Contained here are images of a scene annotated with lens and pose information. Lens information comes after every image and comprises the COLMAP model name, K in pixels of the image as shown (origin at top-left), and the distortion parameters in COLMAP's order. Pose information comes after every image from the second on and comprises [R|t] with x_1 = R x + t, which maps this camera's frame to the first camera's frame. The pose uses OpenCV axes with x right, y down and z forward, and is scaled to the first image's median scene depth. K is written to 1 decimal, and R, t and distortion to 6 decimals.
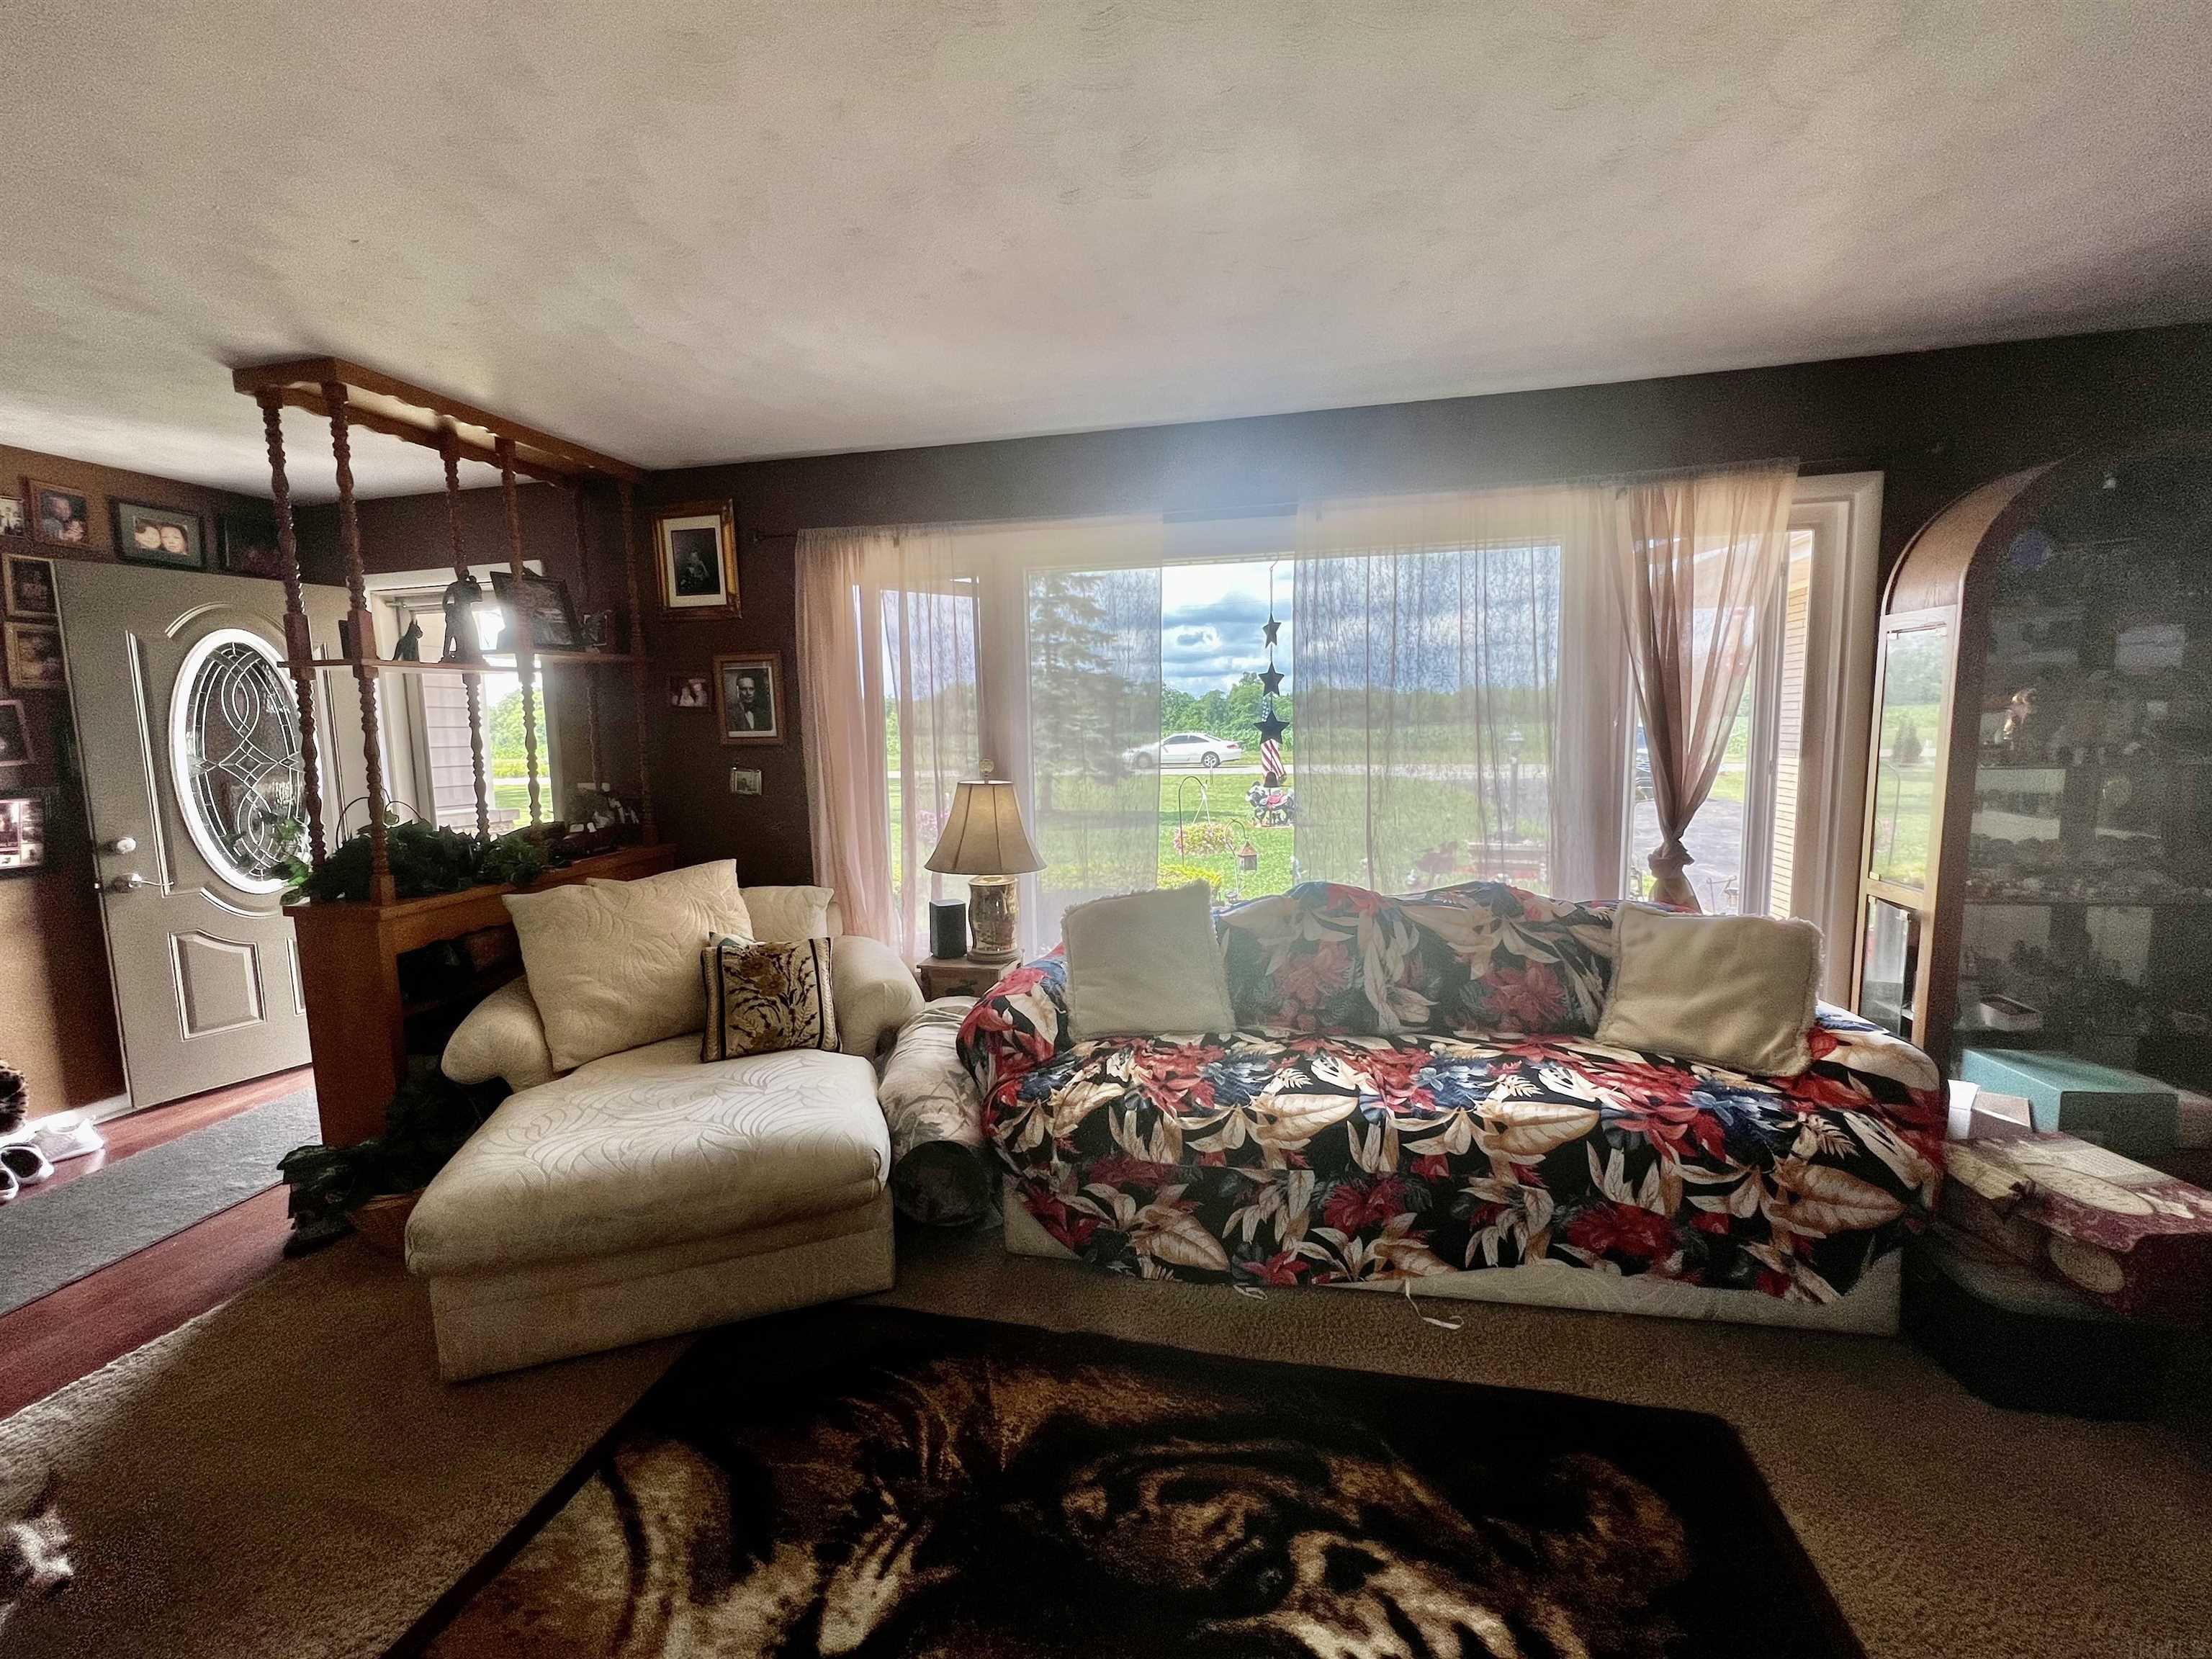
lens RADIAL K [[899.0, 0, 1106.1], [0, 899.0, 829.2], [0, 0, 1]] dist [-0.001483, 0.000991]
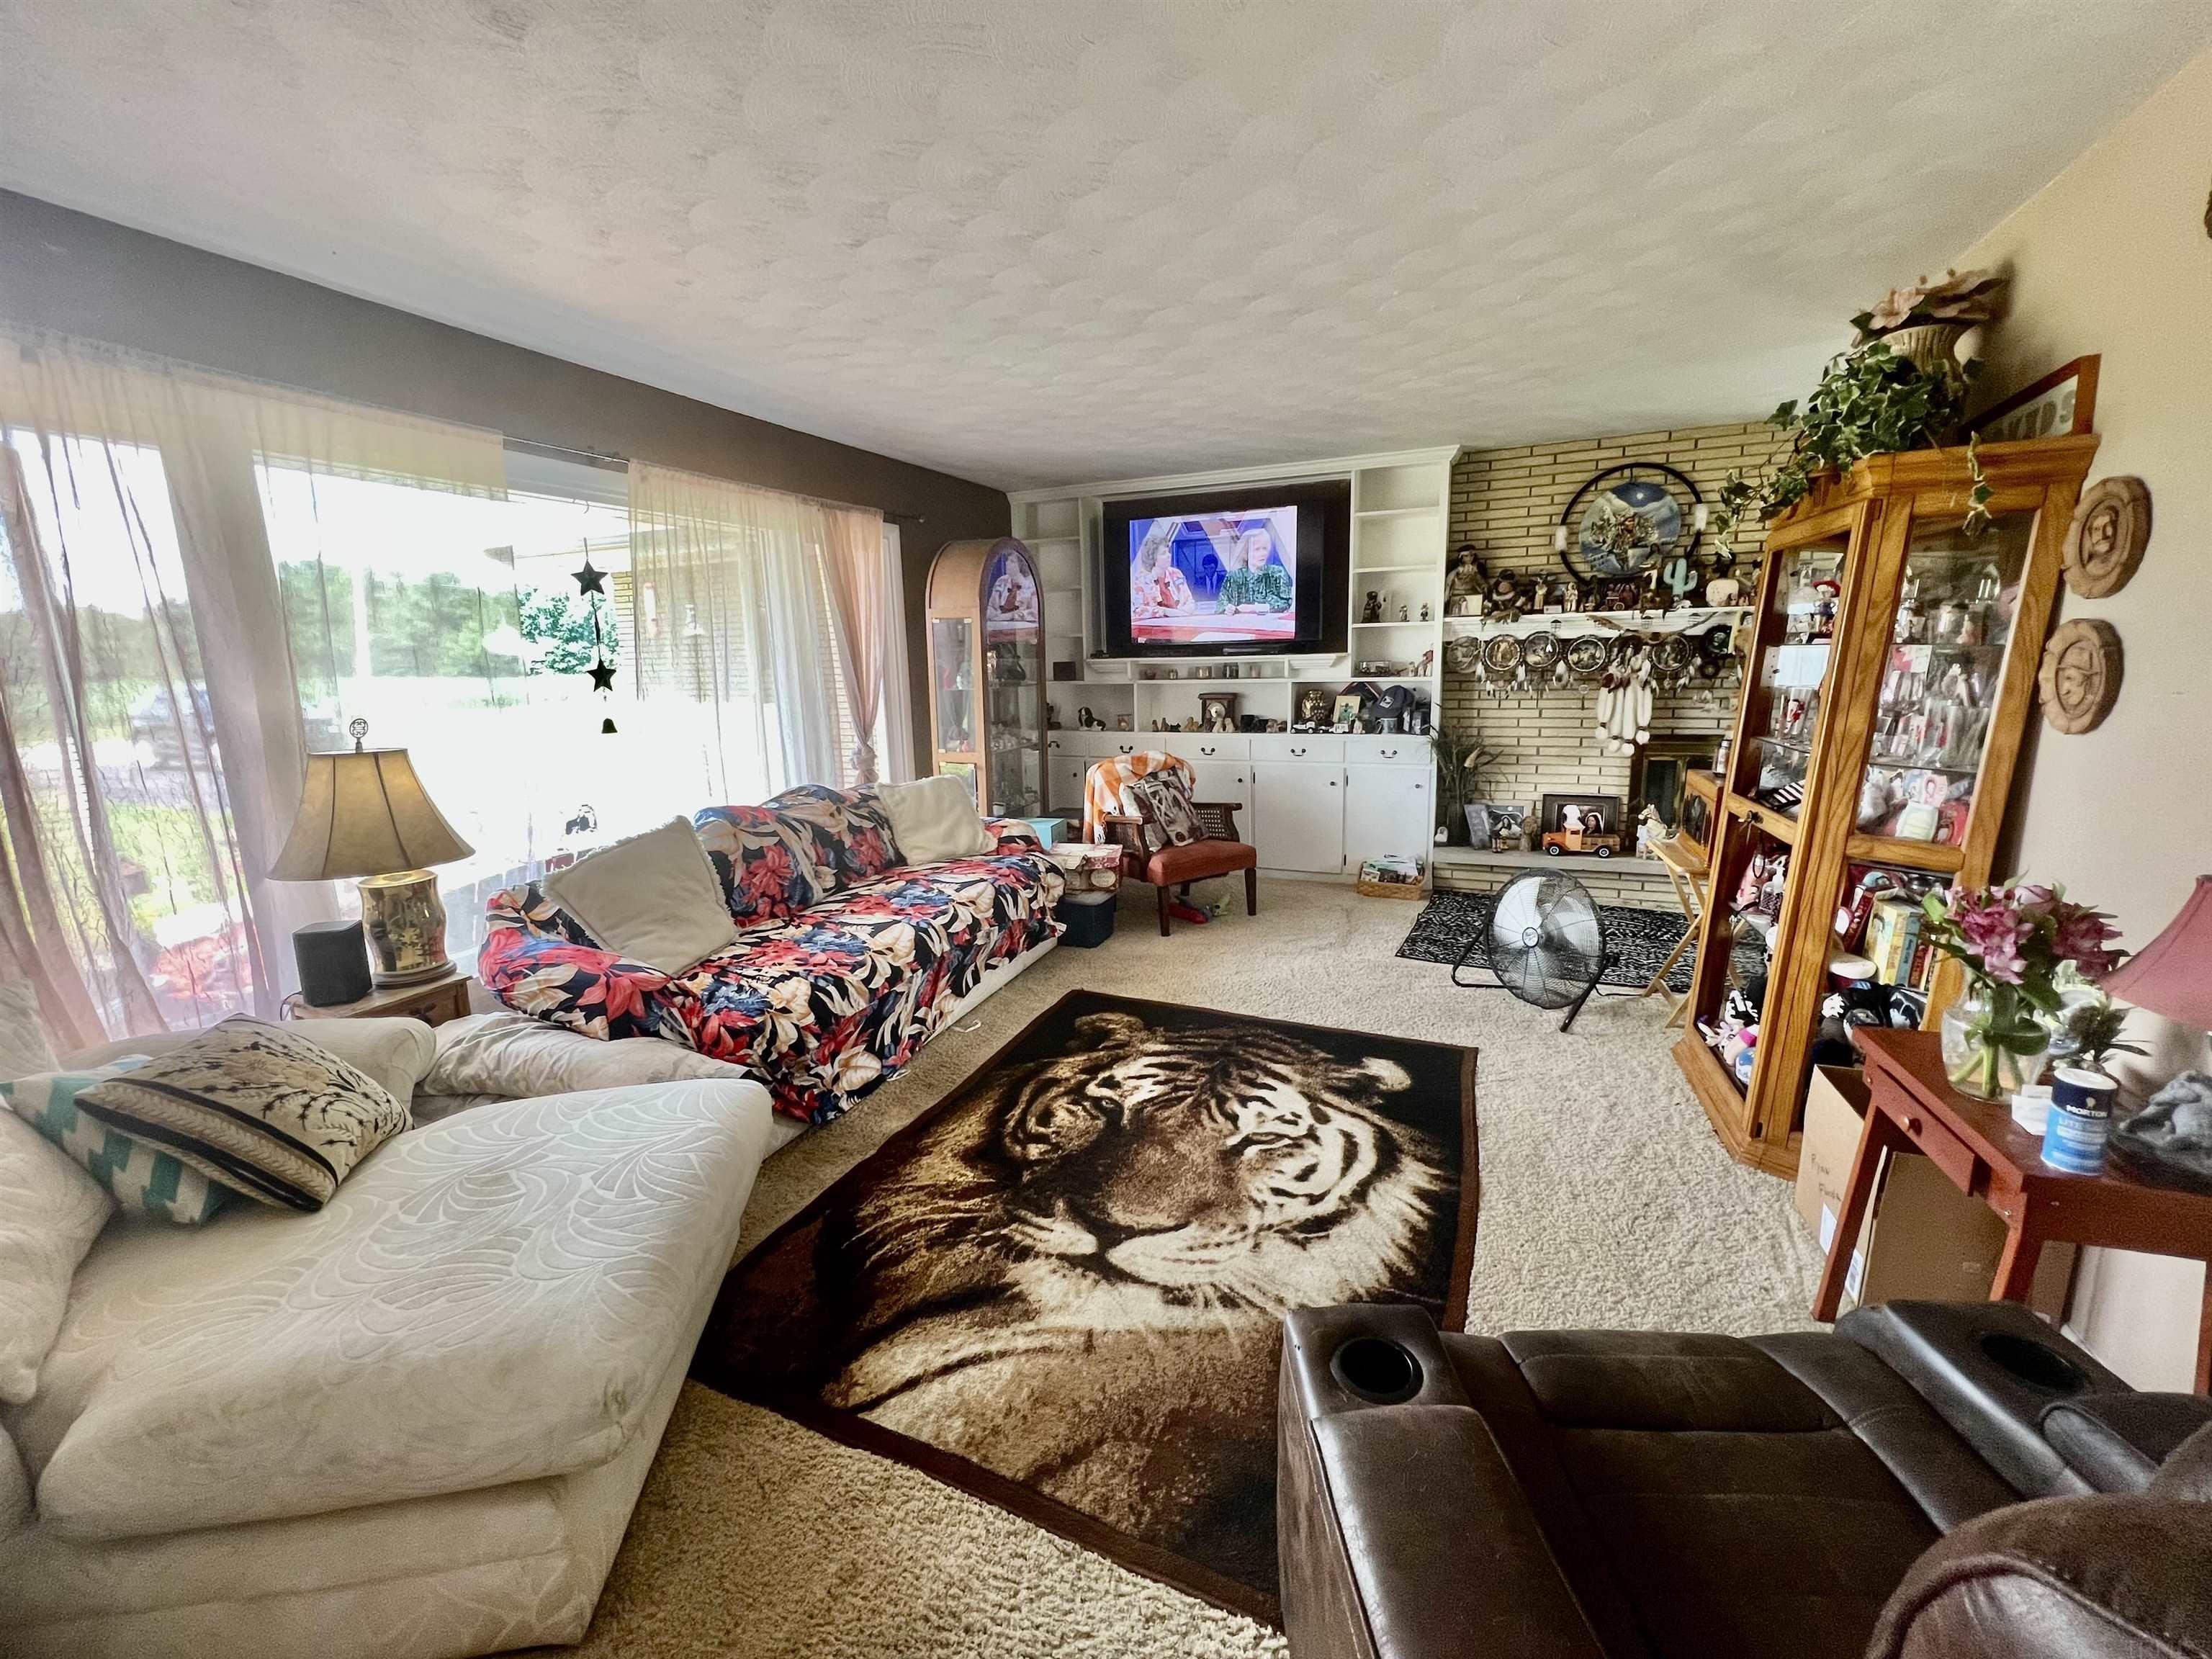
lens RADIAL K [[899.0, 0, 1103.6], [0, 899.0, 826.7], [0, 0, 1]] dist [-0.001483, 0.000991]
pose [[0.182947, -0.169650, 0.968375, -0.919646], [0.128766, 0.980648, 0.147473, -0.025986], [-0.974654, 0.097714, 0.201252, 0.316586]]
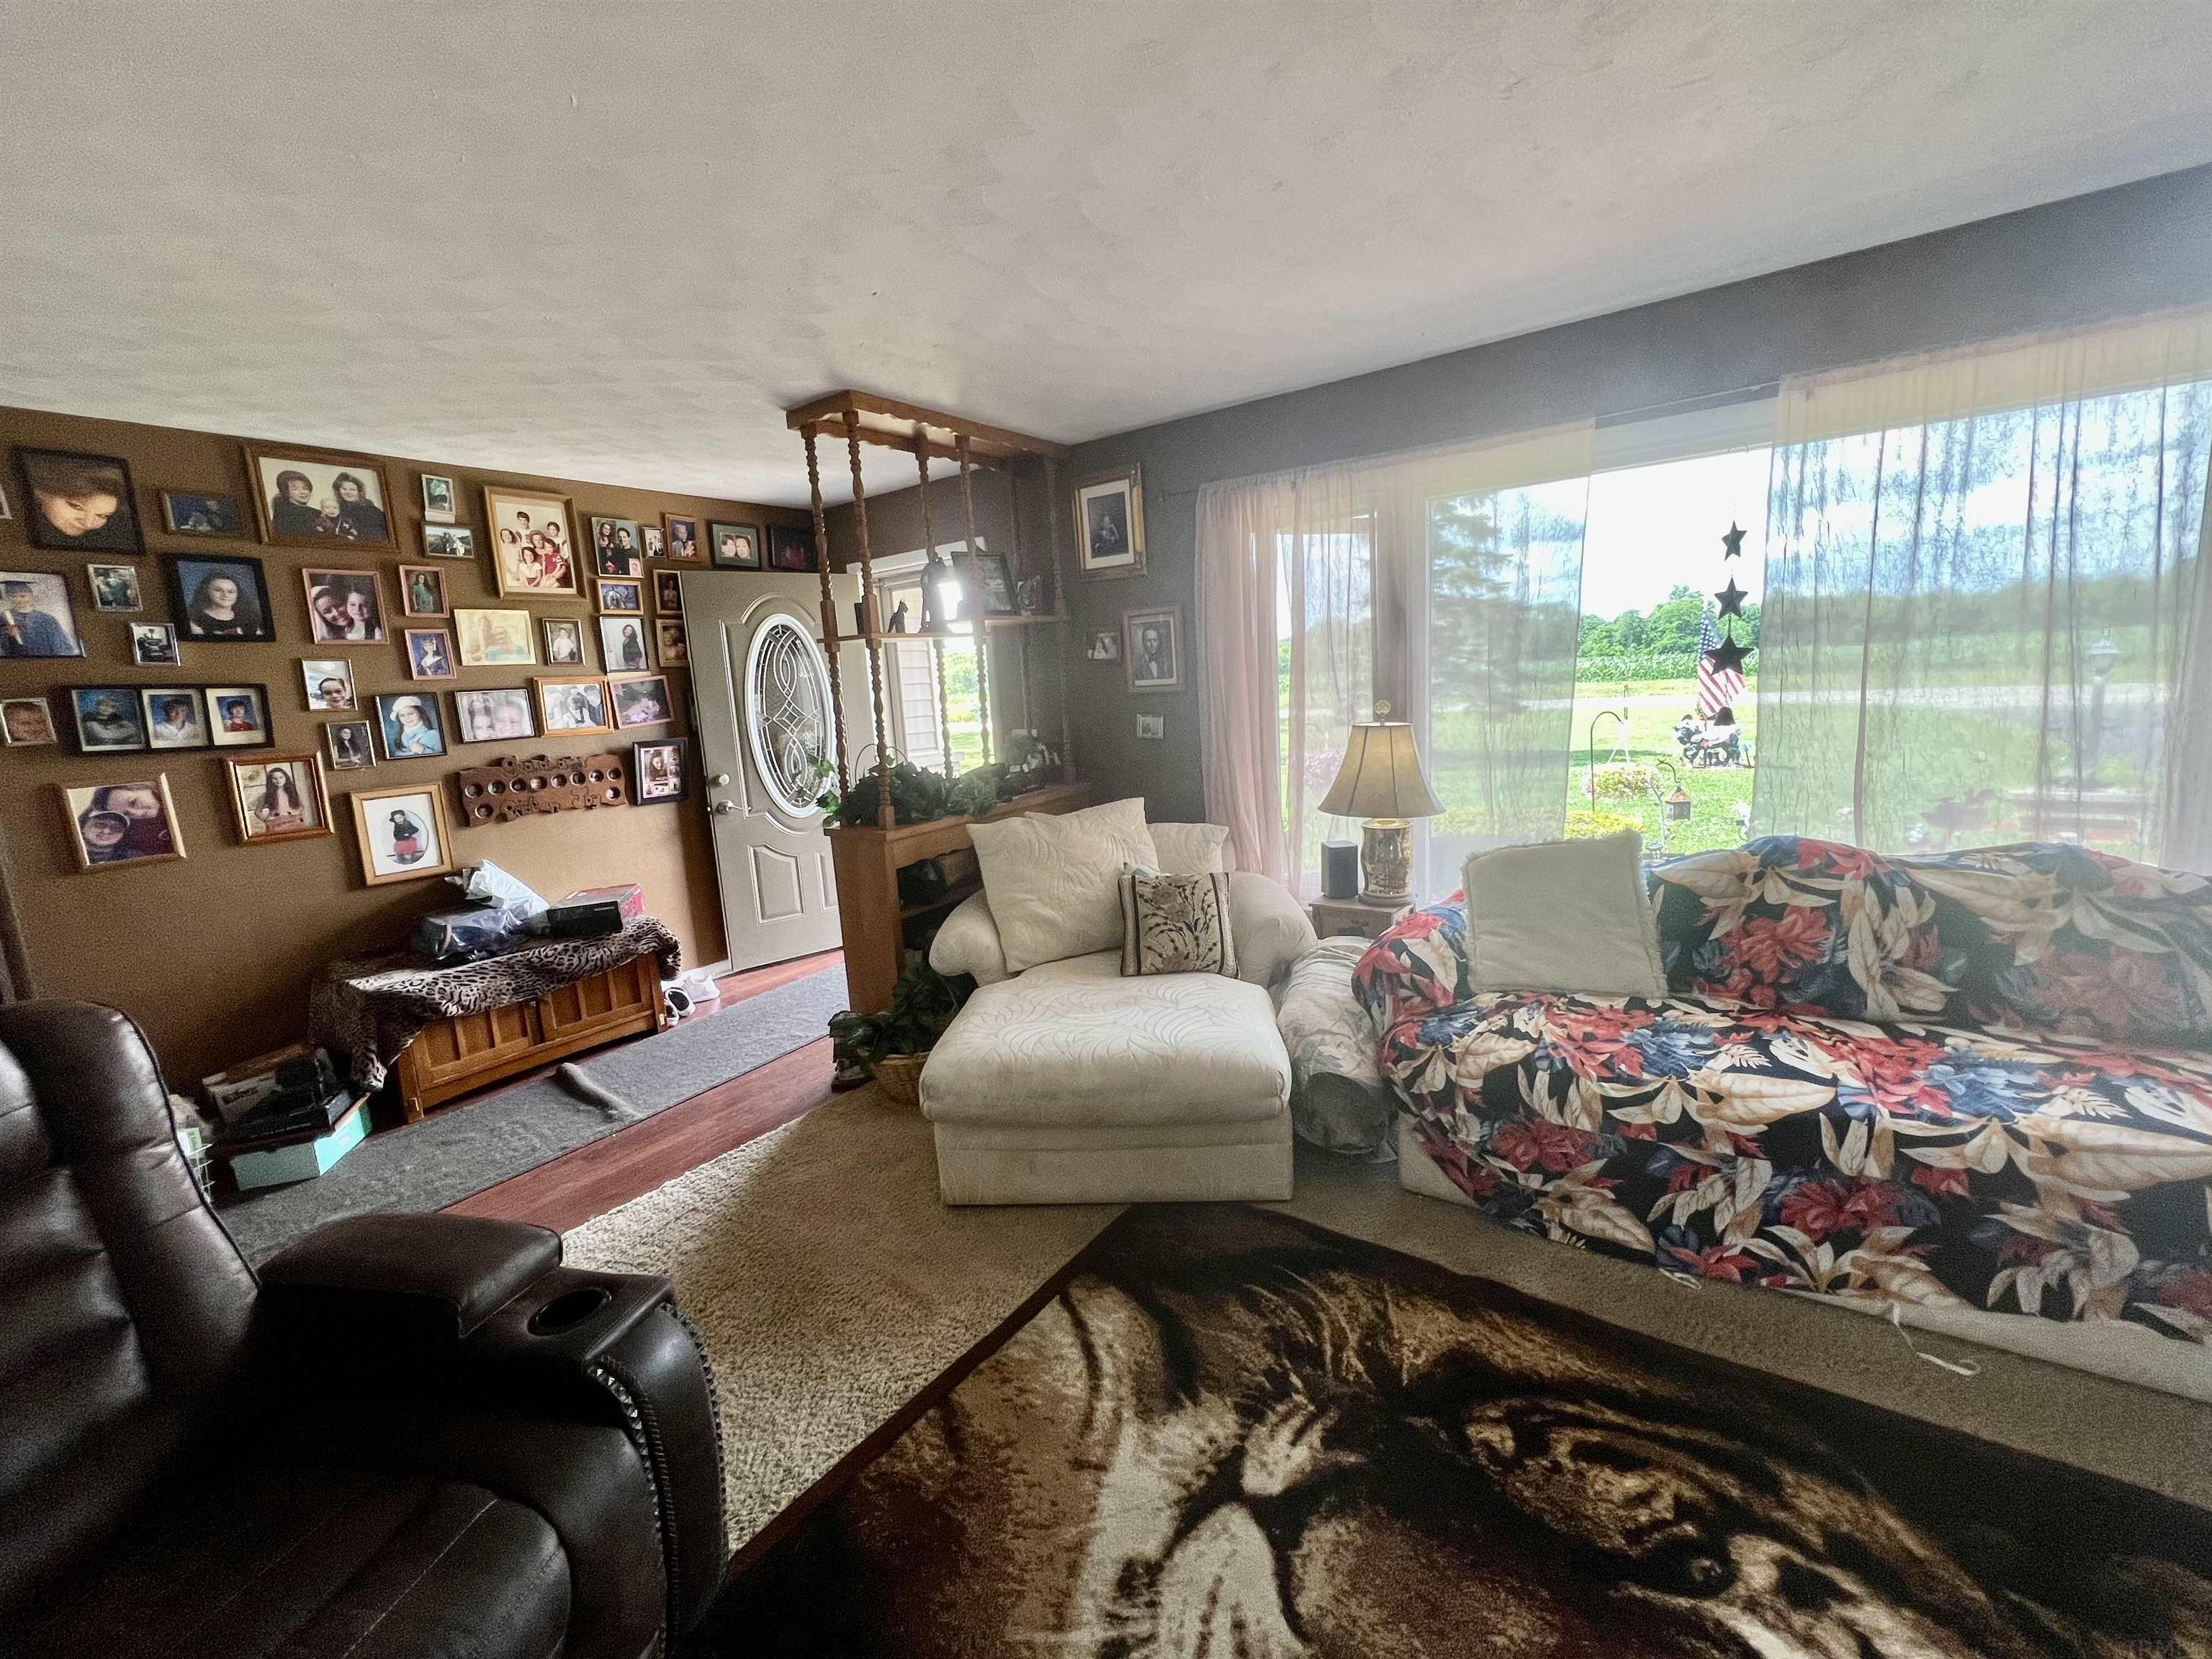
lens RADIAL K [[899.0, 0, 1105.5], [0, 899.0, 827.3], [0, 0, 1]] dist [-0.001483, 0.000991]
pose [[0.920521, 0.029724, -0.389561, -0.031176], [-0.004060, 0.997776, 0.066538, -0.004285], [0.390672, -0.059668, 0.918594, -0.042064]]
